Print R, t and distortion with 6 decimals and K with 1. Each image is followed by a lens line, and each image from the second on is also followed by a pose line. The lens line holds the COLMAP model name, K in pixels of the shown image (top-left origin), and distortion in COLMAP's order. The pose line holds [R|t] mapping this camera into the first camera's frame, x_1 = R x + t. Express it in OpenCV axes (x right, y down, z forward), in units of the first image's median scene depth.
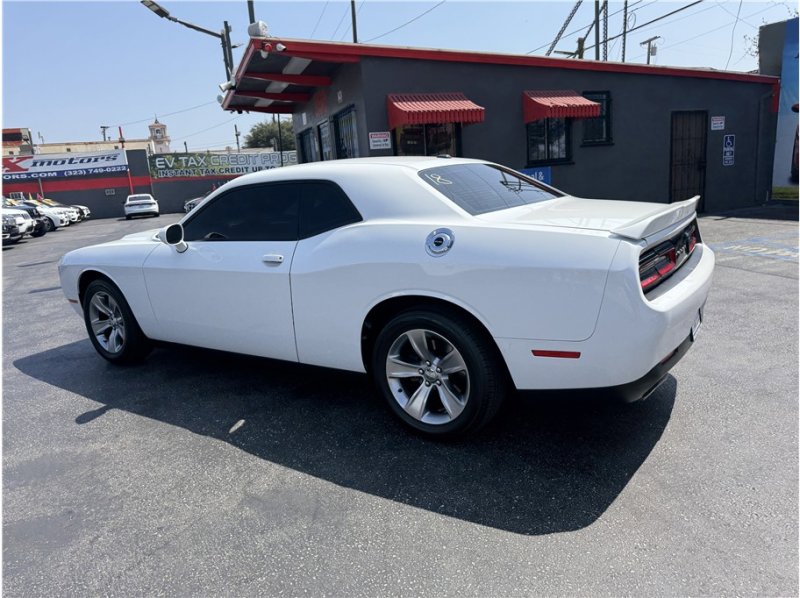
lens RADIAL K [[564.0, 0, 396.2], [0, 564.0, 308.6], [0, 0, 1]] dist [0.013665, -0.017844]
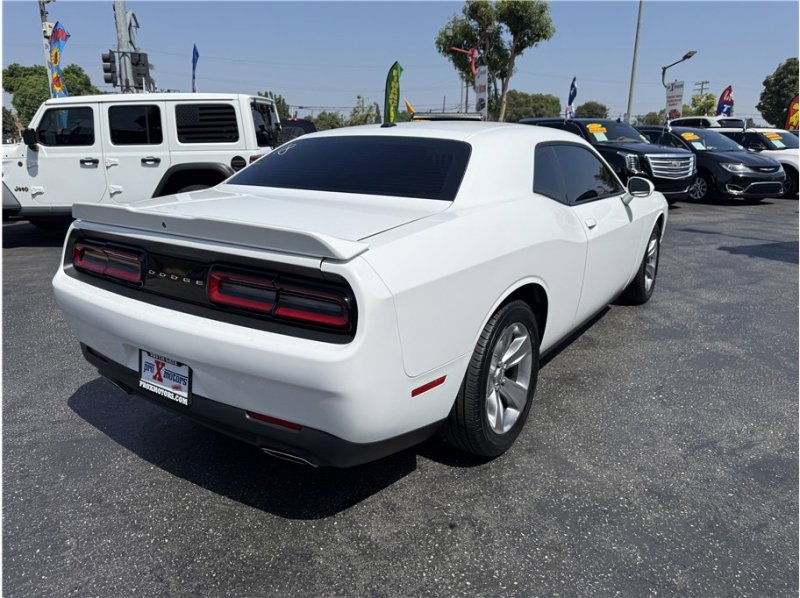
lens RADIAL K [[564.0, 0, 398.0], [0, 564.0, 302.0], [0, 0, 1]] dist [0.013665, -0.017844]
pose [[0.006359, 0.337086, -0.941452, 0.319528], [-0.233225, 0.916007, 0.326400, -0.100341], [0.972402, 0.217494, 0.084442, 0.328370]]
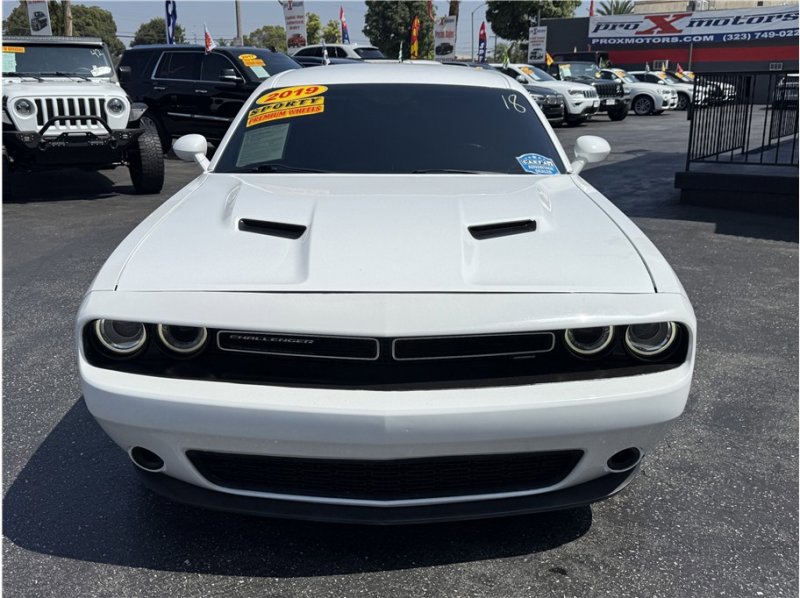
lens RADIAL K [[793.2, 0, 395.8], [0, 793.2, 300.3], [0, 0, 1]] dist [0.015308, 0.000000]
pose [[0.563448, 0.286304, -0.774955, 0.286321], [-0.218264, 0.956290, 0.194604, -0.075824], [0.796798, 0.059495, 0.601310, 0.206229]]
